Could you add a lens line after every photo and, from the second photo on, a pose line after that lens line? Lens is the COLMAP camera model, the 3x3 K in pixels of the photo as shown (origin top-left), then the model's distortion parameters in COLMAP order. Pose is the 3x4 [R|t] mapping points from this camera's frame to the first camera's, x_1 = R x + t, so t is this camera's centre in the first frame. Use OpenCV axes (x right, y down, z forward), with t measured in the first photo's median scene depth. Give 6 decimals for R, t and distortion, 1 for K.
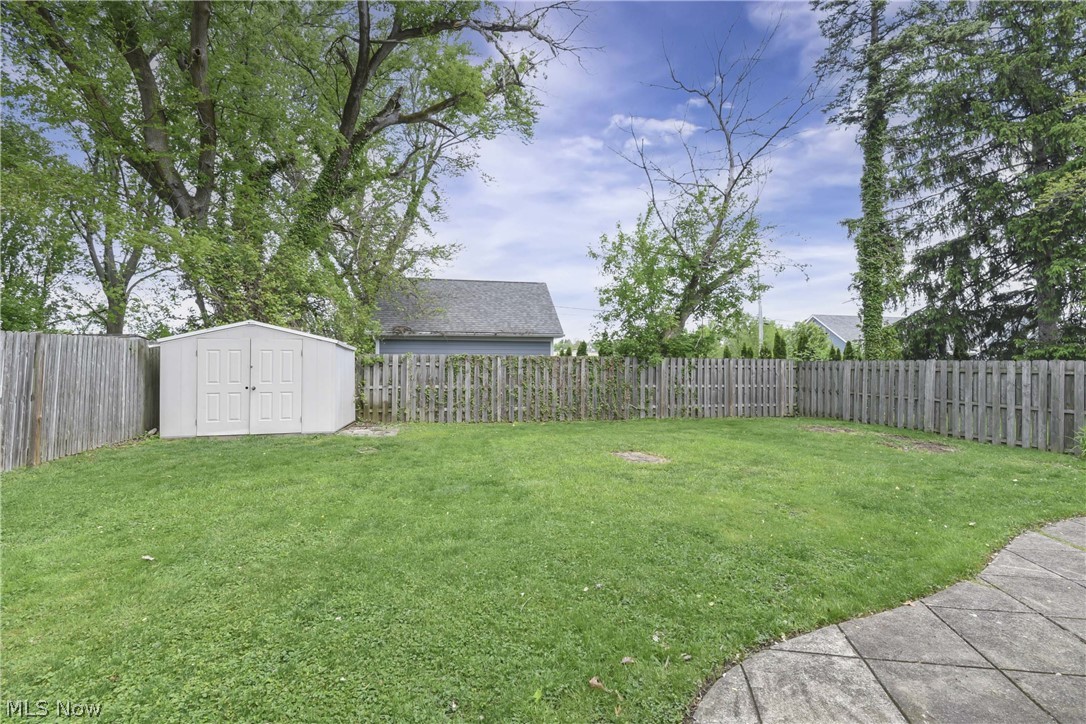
lens RADIAL K [[475.0, 0, 550.1], [0, 475.0, 361.1], [0, 0, 1]] dist [-0.002149, -0.005633]
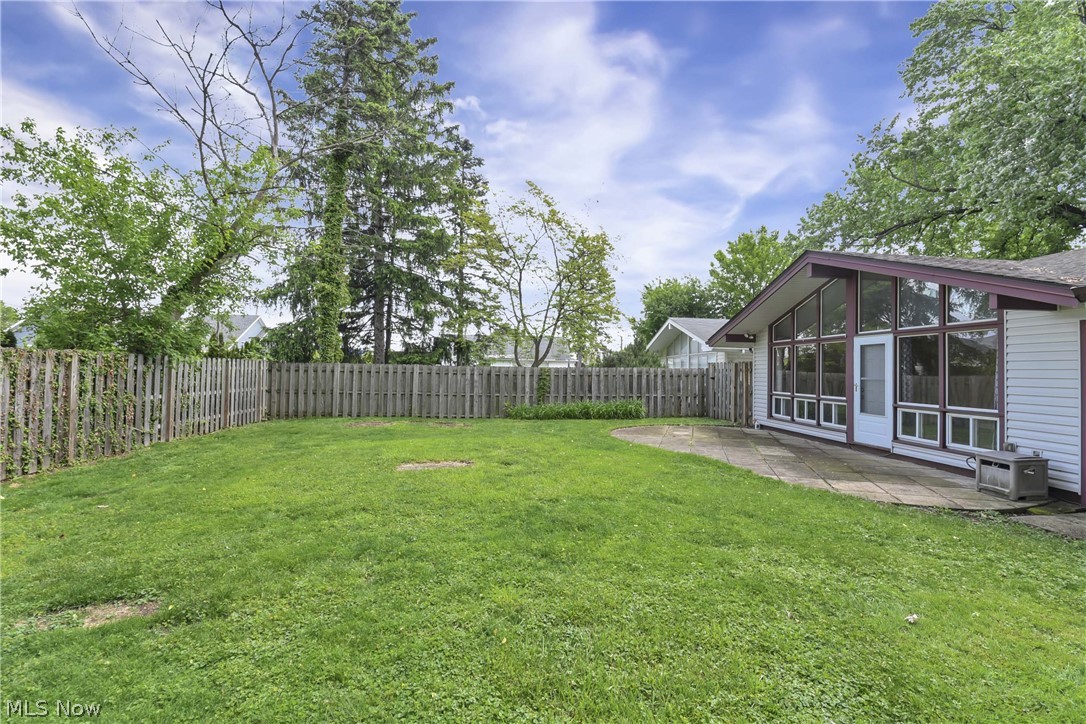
lens RADIAL K [[475.0, 0, 550.1], [0, 475.0, 361.1], [0, 0, 1]] dist [-0.002149, -0.005633]
pose [[0.084694, 0.013811, 0.996311, -0.446963], [-0.020342, 0.999720, -0.012129, -0.002470], [-0.996199, -0.019239, 0.084951, 0.406375]]
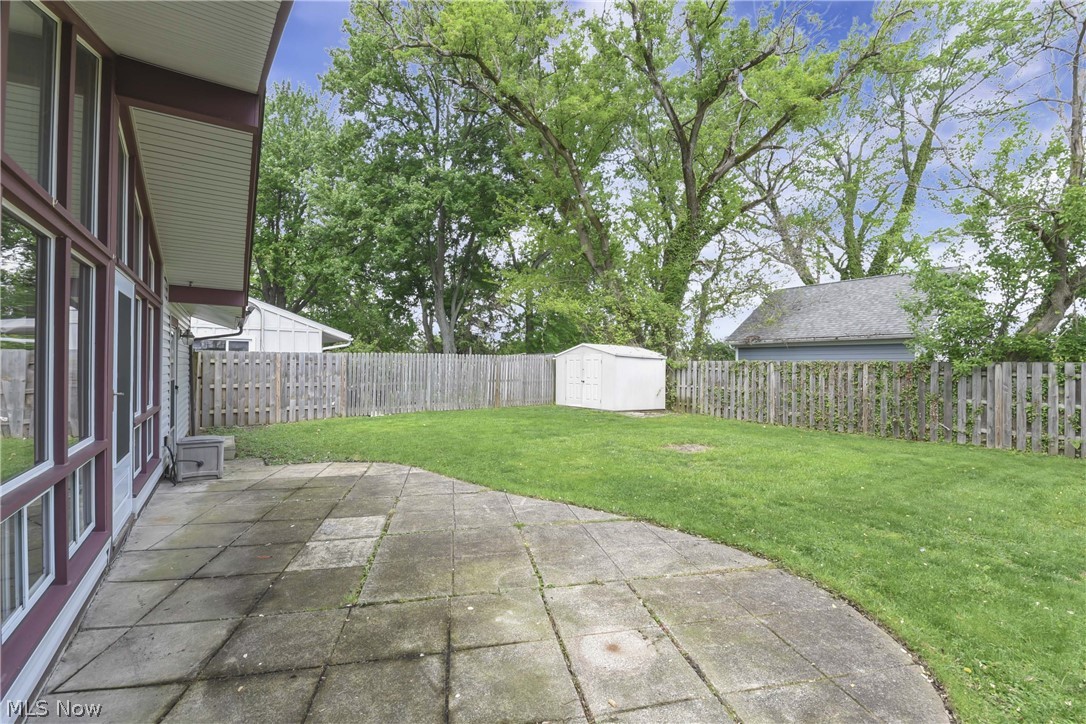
lens RADIAL K [[475.0, 0, 550.1], [0, 475.0, 361.1], [0, 0, 1]] dist [-0.002149, -0.005633]
pose [[0.404170, -0.007651, -0.914652, 0.651759], [-0.001278, 0.999959, -0.008930, -0.002237], [0.914683, 0.004778, 0.404144, 0.117276]]
